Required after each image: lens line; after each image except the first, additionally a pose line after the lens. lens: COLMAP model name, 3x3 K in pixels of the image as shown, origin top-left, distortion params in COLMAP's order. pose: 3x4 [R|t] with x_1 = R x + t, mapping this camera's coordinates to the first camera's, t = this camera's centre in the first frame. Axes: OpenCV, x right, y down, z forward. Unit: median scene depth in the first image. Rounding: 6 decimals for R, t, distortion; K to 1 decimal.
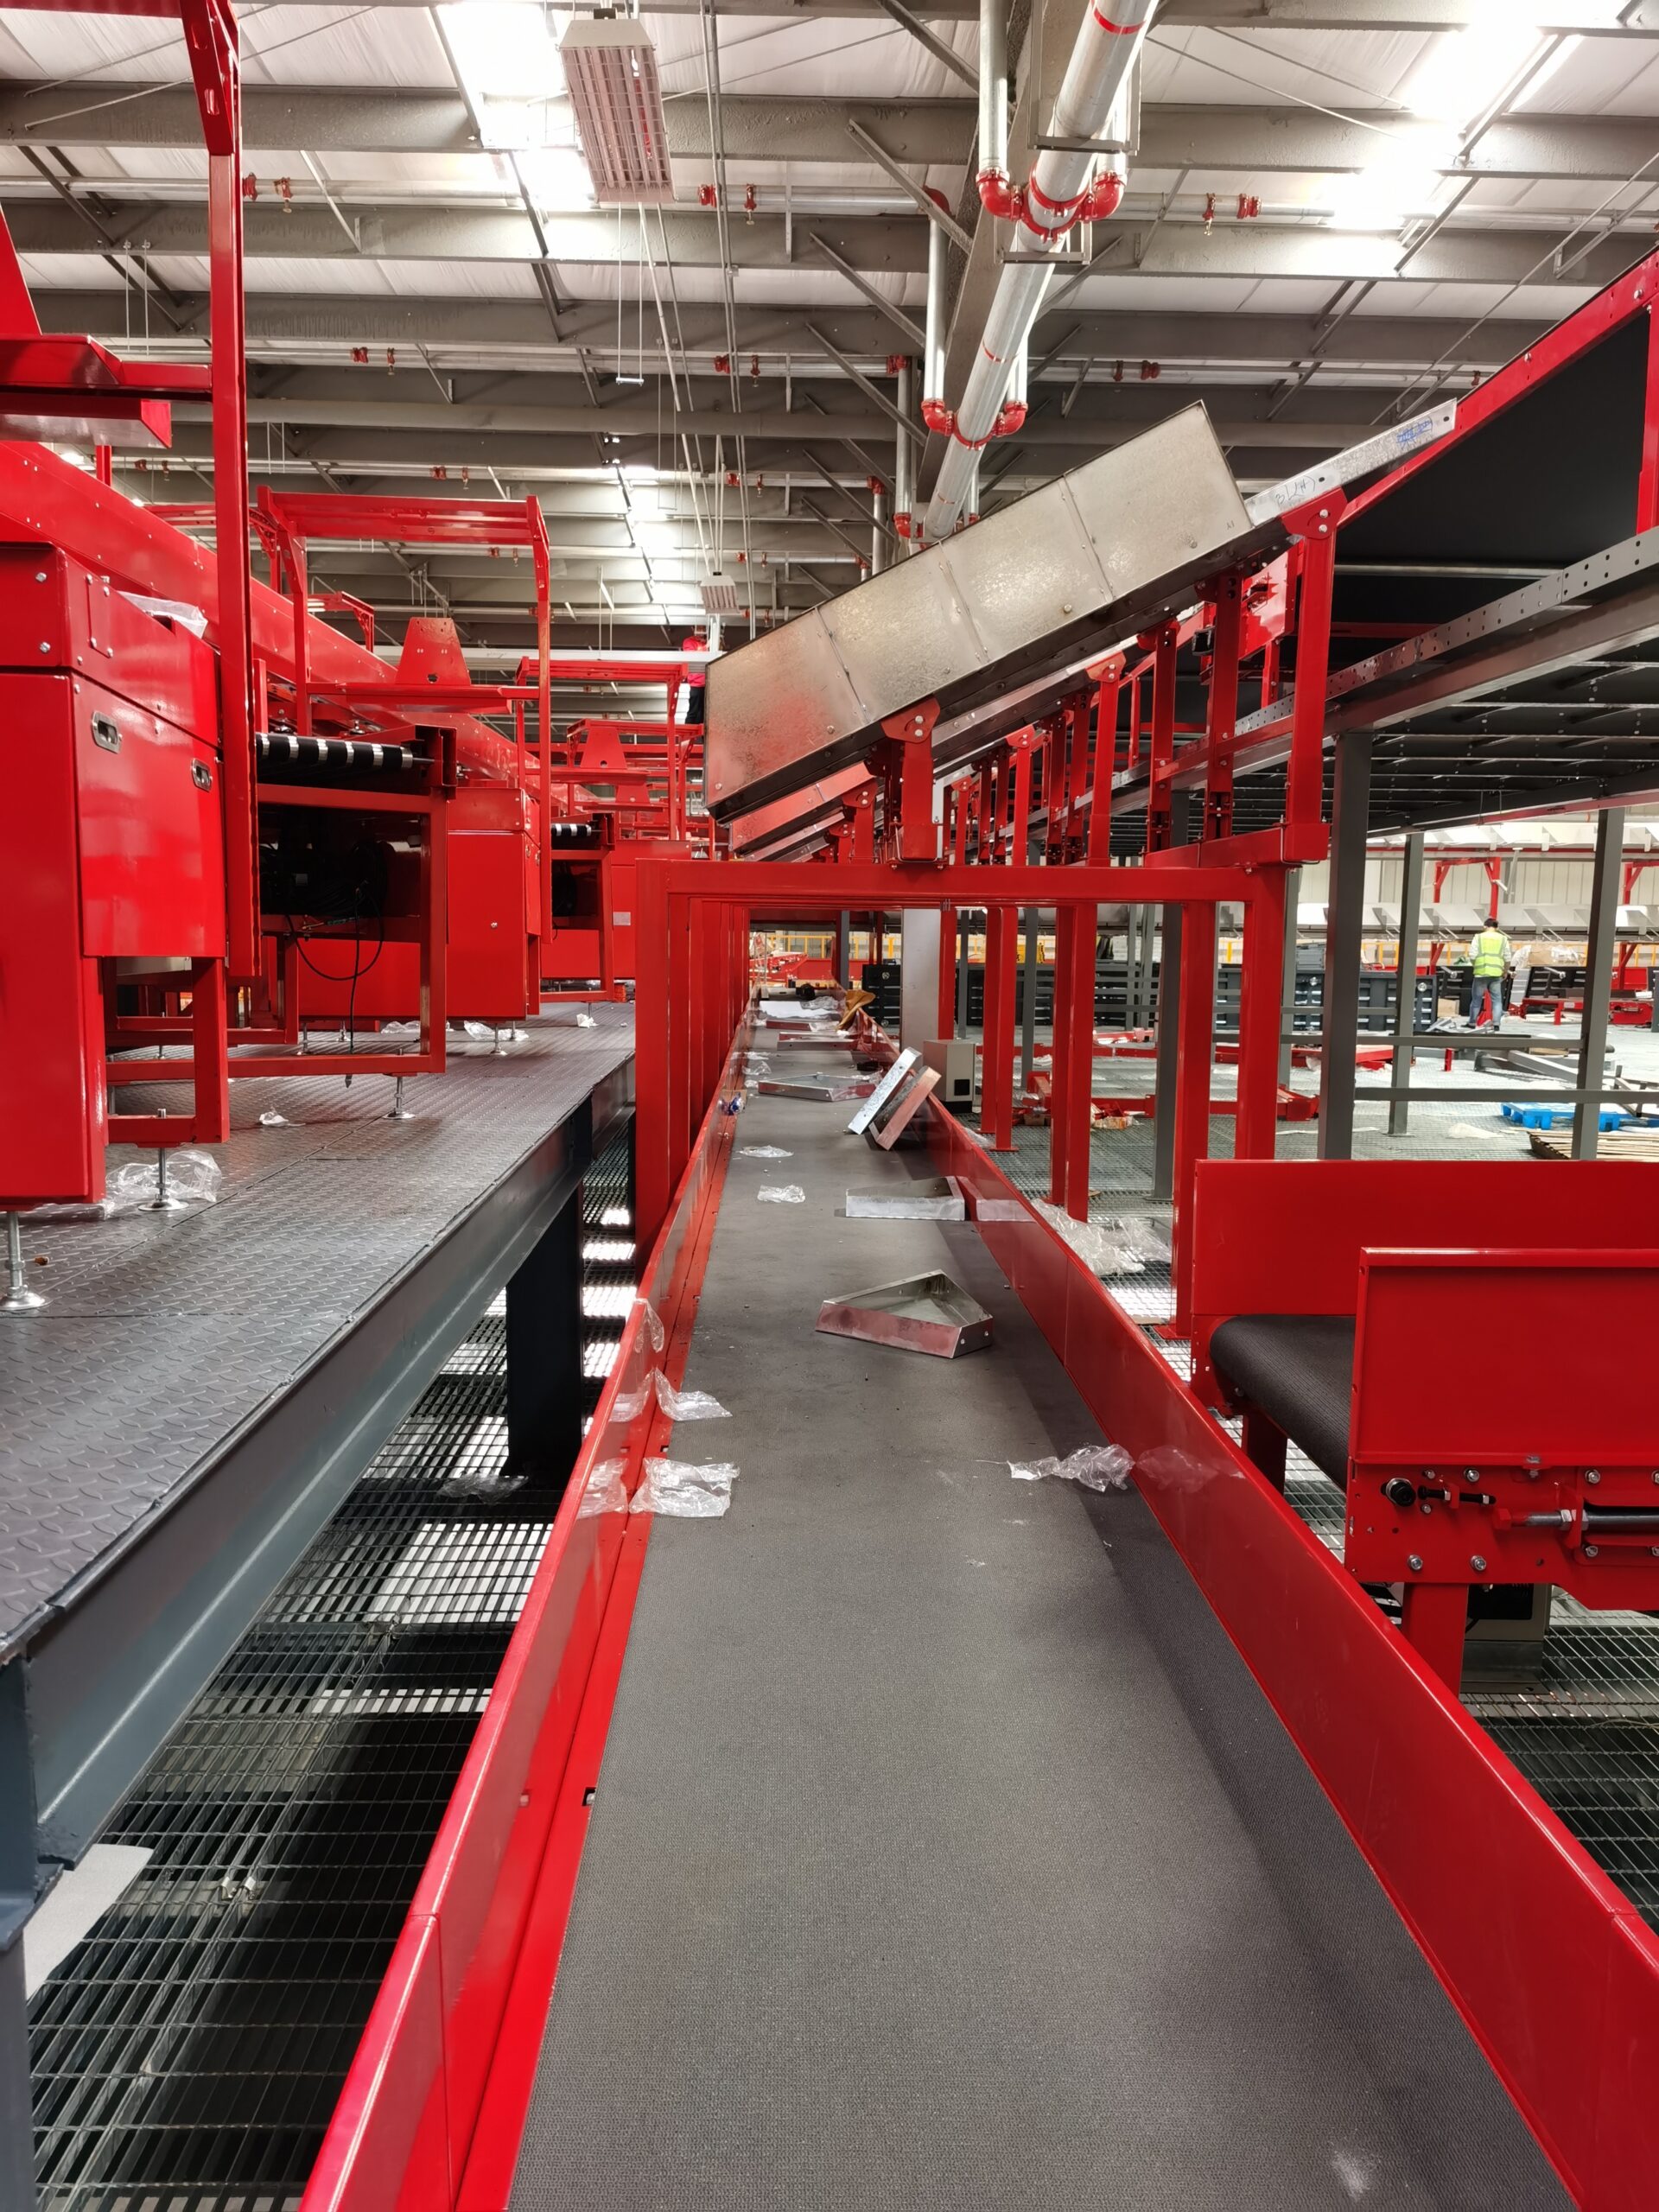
lens RADIAL K [[1701.4, 0, 829.5], [0, 1701.4, 1106.0], [0, 0, 1]] dist [0.106131, -0.143187]
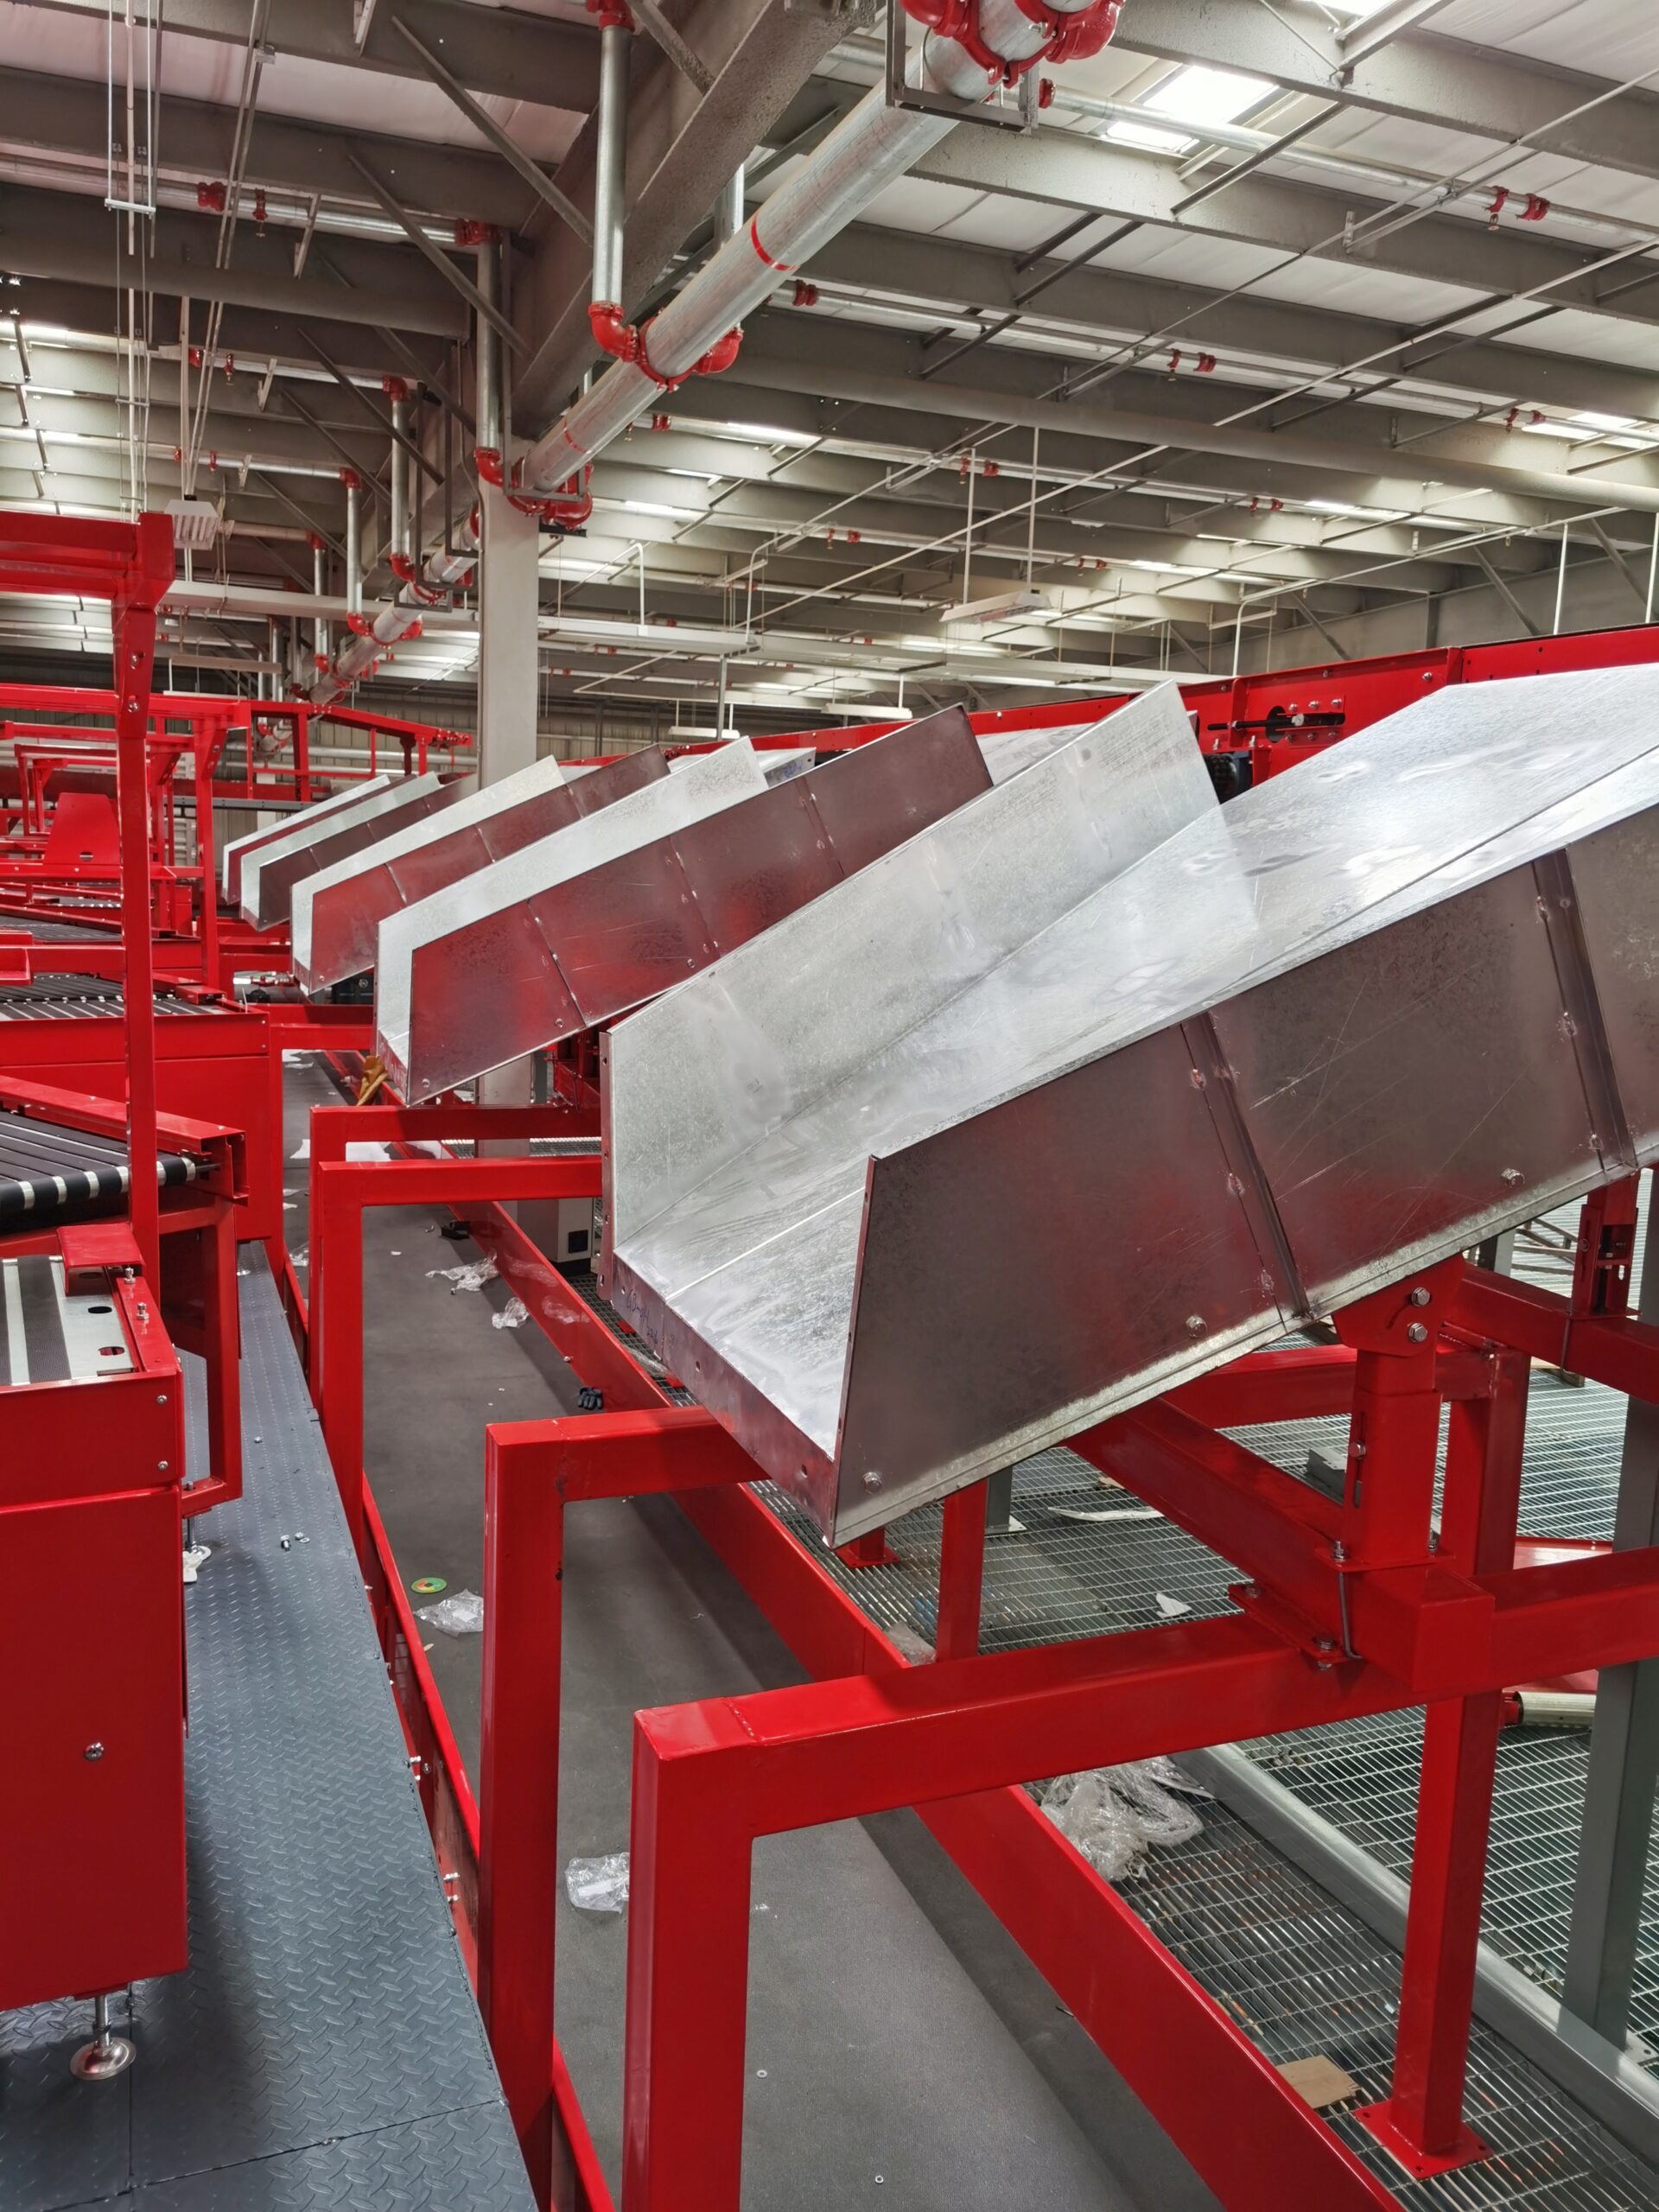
lens RADIAL K [[1735.9, 0, 829.5], [0, 1735.9, 1106.0], [0, 0, 1]] dist [0.003844, -0.002274]
pose [[0.937996, -0.024495, 0.345780, -0.089367], [0.006705, 0.998596, 0.052552, -0.123118], [-0.346582, -0.046975, 0.936843, 0.298486]]
